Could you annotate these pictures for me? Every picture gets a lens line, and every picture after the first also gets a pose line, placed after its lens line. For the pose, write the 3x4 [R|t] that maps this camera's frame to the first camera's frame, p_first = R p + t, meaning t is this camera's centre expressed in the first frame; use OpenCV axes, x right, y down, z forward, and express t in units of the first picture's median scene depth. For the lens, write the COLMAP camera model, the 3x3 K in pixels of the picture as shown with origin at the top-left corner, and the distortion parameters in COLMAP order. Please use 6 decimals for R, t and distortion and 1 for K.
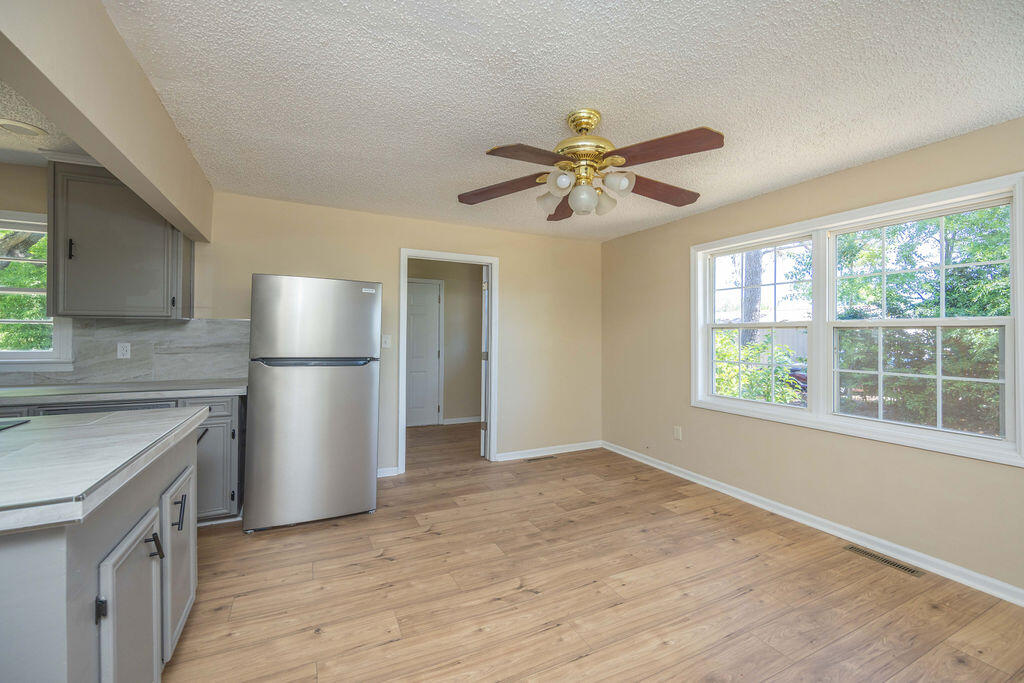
lens RADIAL K [[407.1, 0, 509.7], [0, 407.1, 342.1], [0, 0, 1]] dist [-0.002318, 0.000404]
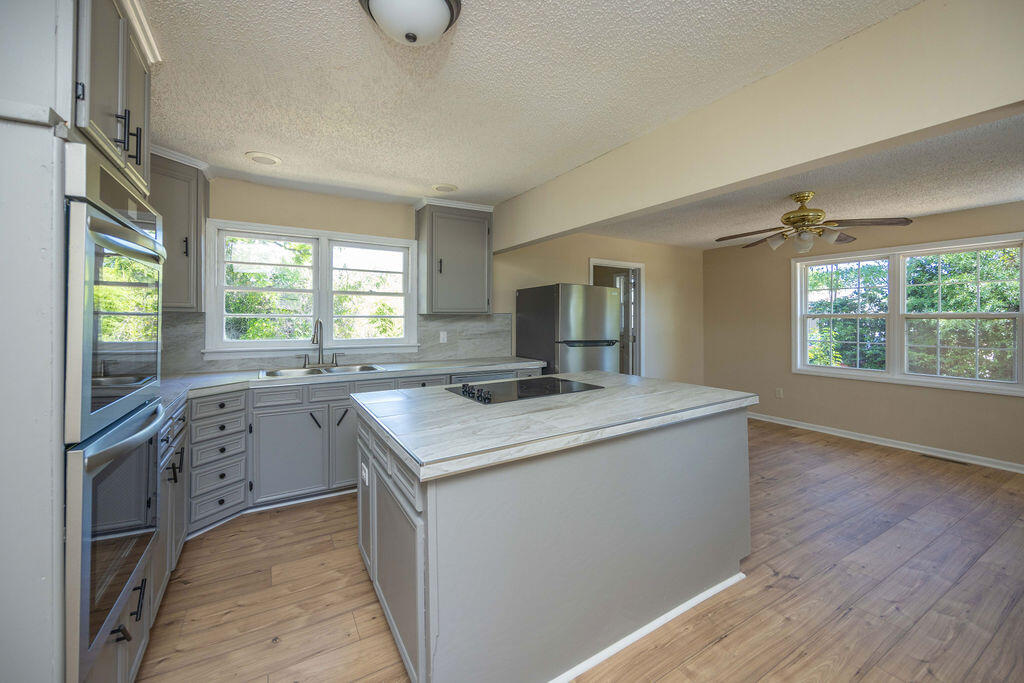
lens RADIAL K [[407.1, 0, 534.2], [0, 407.1, 329.1], [0, 0, 1]] dist [-0.002318, 0.000404]
pose [[0.994143, -0.009221, 0.107681, -0.735957], [0.009089, 0.999957, 0.001716, -0.005270], [-0.107692, -0.000727, 0.994184, -0.365107]]
